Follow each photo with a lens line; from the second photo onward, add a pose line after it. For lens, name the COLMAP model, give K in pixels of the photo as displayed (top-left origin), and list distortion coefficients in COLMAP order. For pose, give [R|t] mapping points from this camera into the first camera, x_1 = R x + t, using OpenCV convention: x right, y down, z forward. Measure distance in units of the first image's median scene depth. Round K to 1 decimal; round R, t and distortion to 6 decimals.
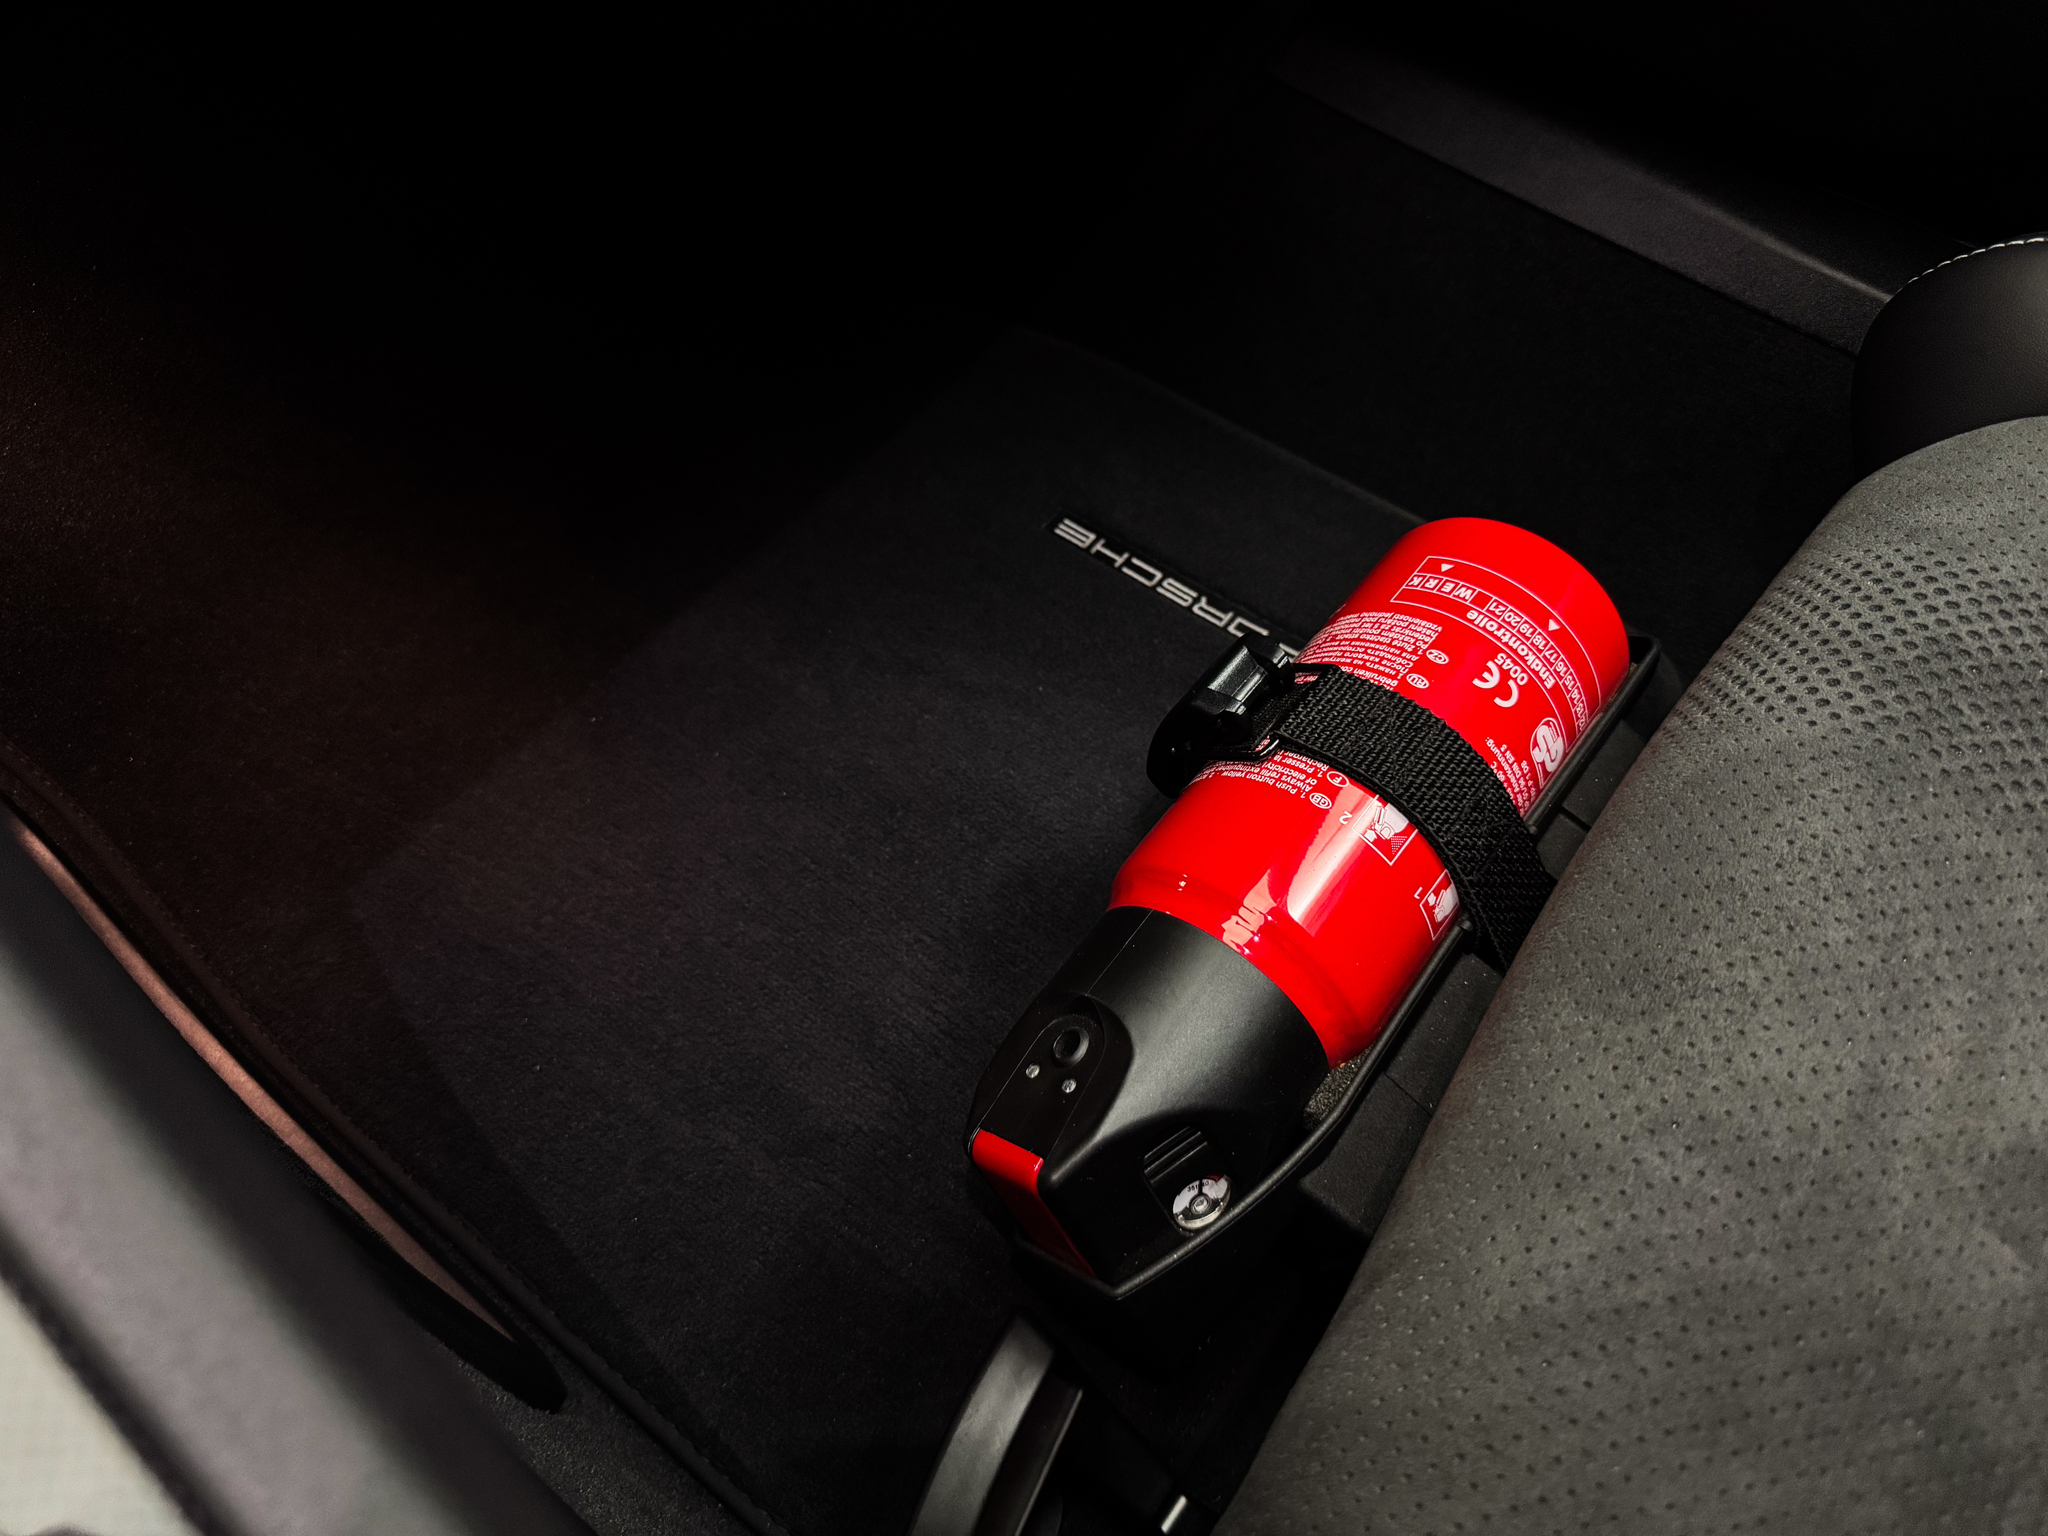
lens RADIAL K [[1489.1, 0, 1015.1], [0, 1489.1, 760.8], [0, 0, 1]] dist [0.081931, -0.153166]
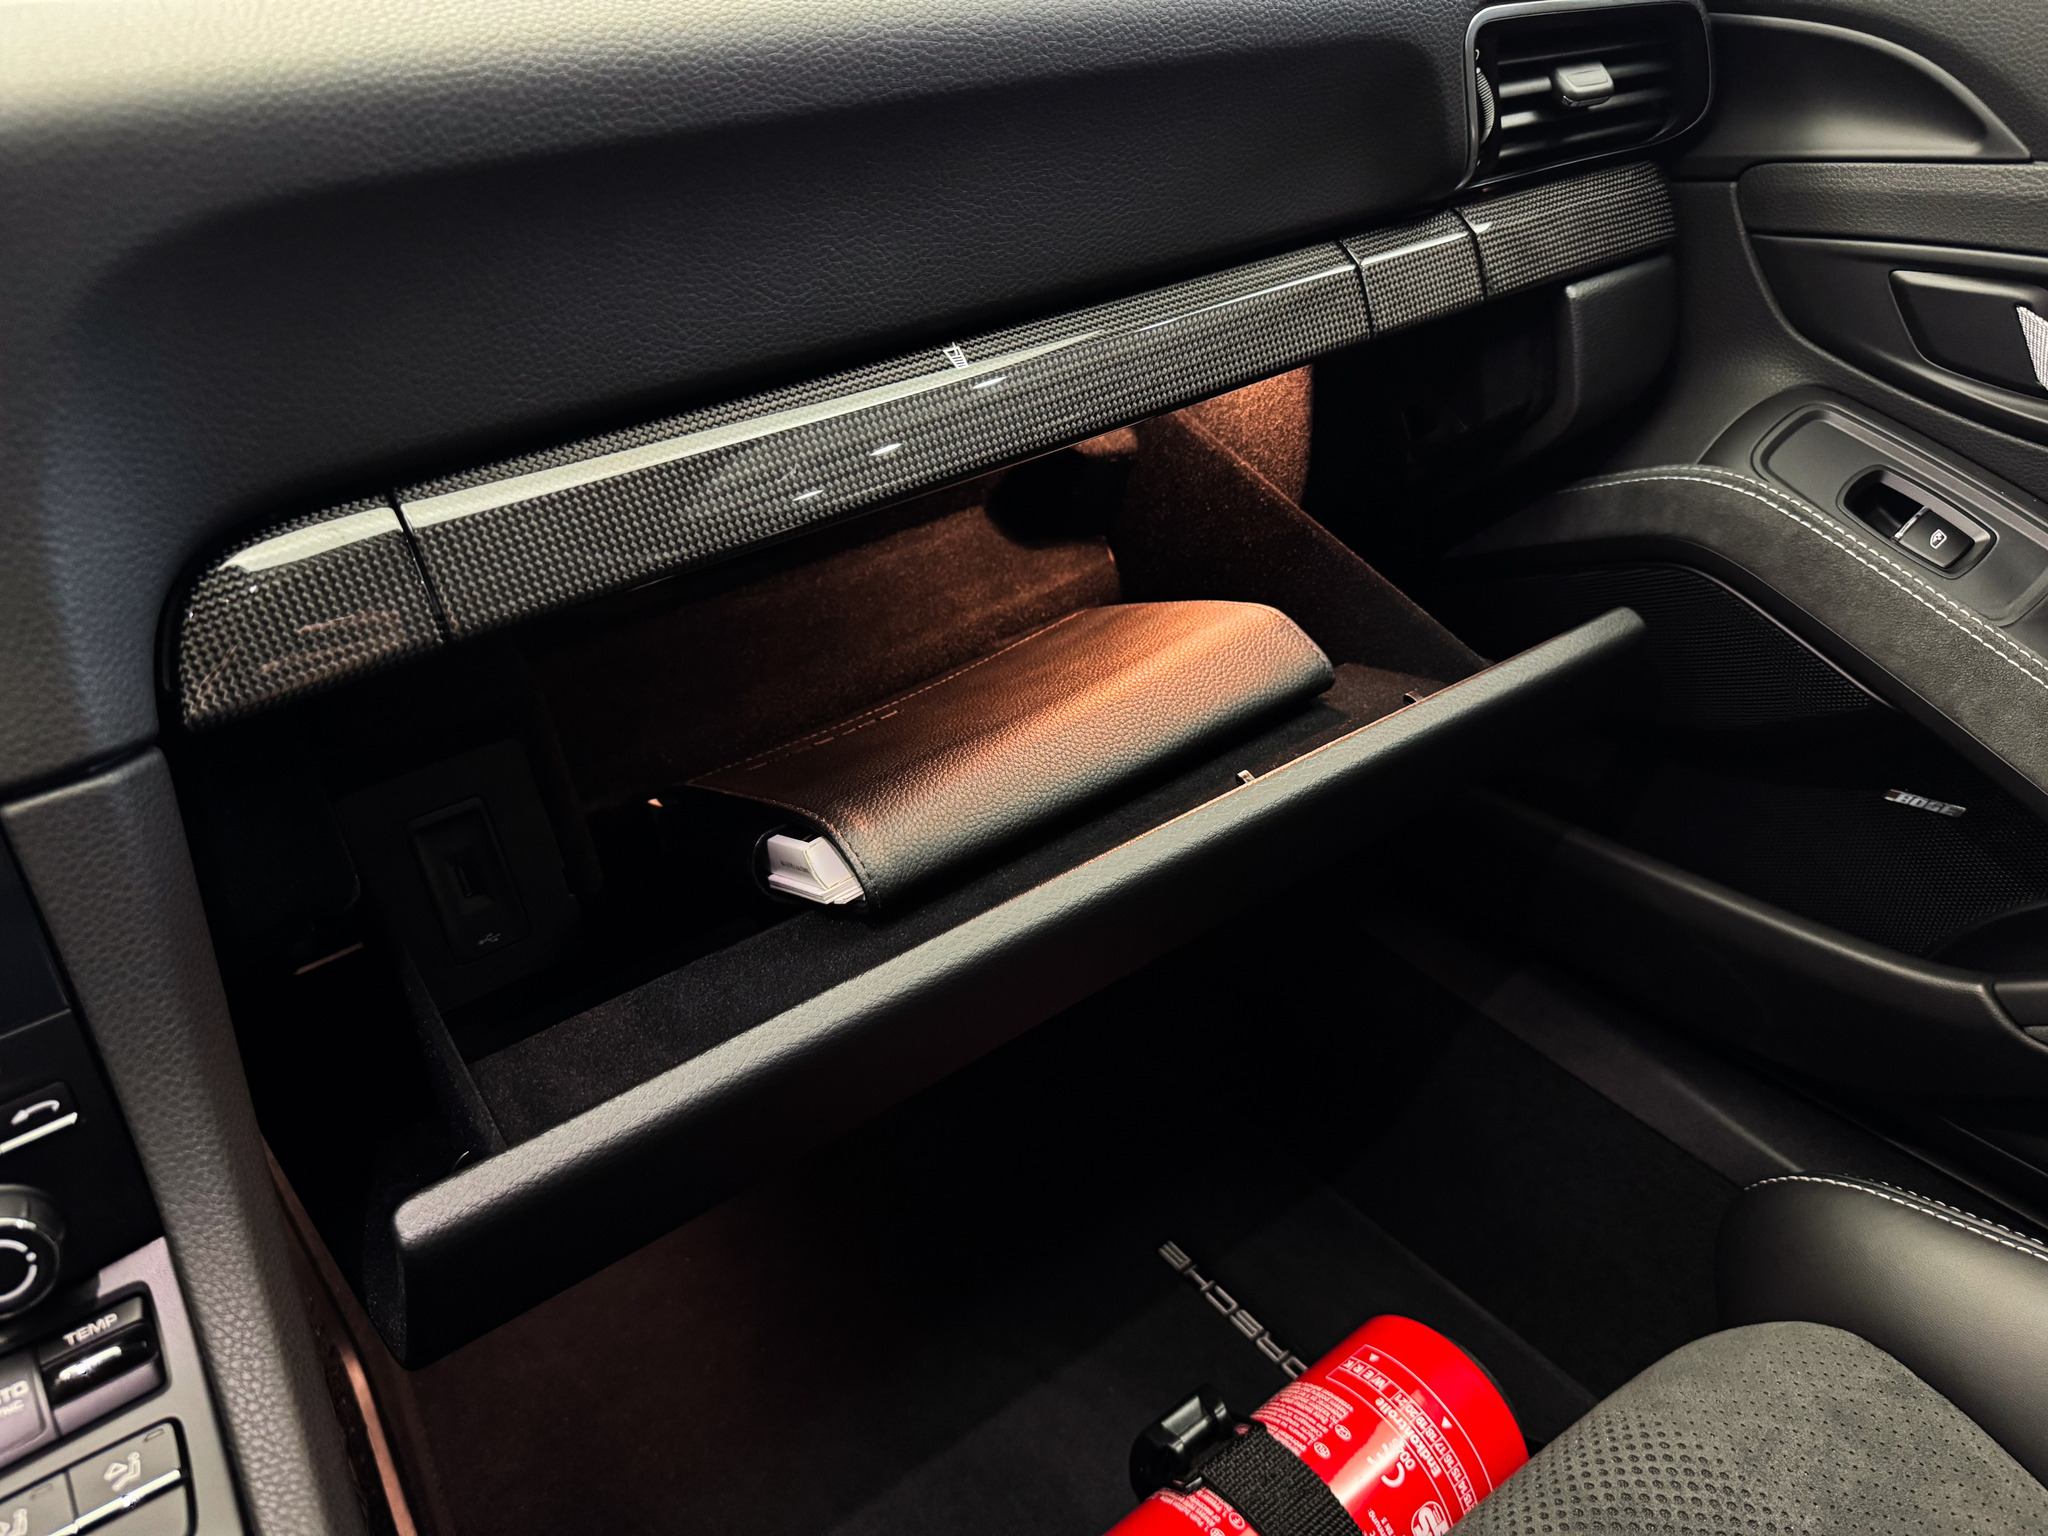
lens RADIAL K [[1489.8, 0, 1025.9], [0, 1489.8, 773.6], [0, 0, 1]] dist [-0.012760, -0.005267]
pose [[0.966446, 0.088808, -0.241028, 0.288842], [-0.175971, 0.912462, -0.369388, -0.070009], [0.187125, 0.399408, 0.897473, -0.428158]]
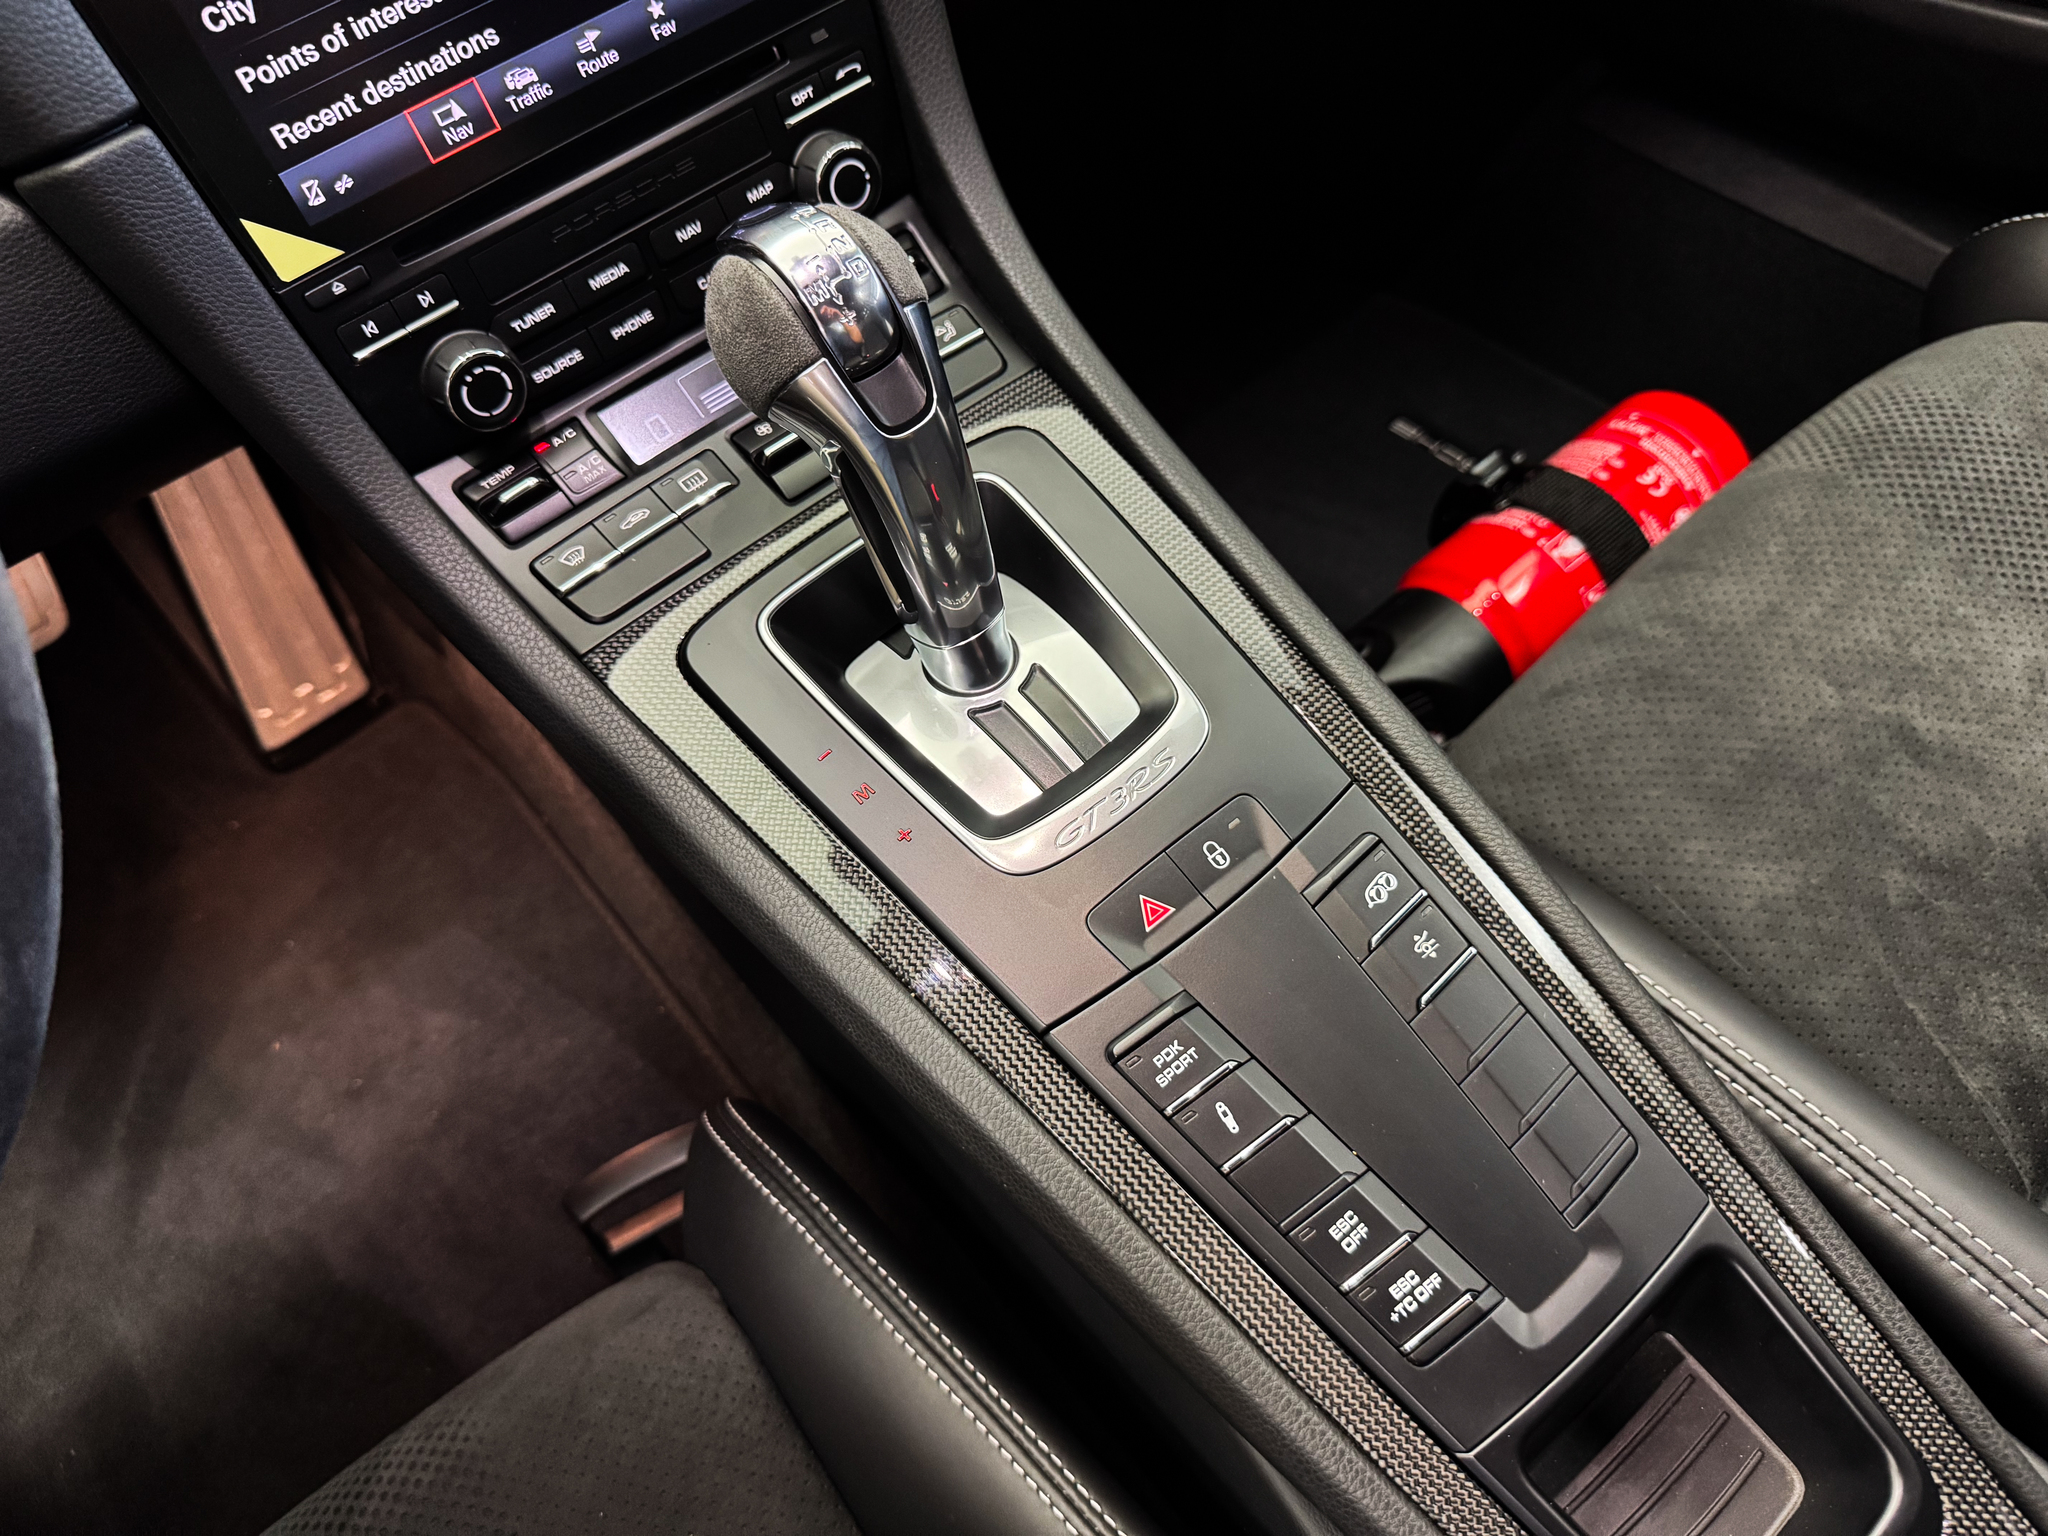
lens RADIAL K [[1501.5, 0, 1017.6], [0, 1501.5, 768.0], [0, 0, 1]] dist [-0.008089, -0.008021]
pose [[0.971817, 0.103658, -0.211721, 0.029197], [-0.109285, 0.993897, -0.015019, 0.373193], [0.208872, 0.037734, 0.977215, -0.750886]]
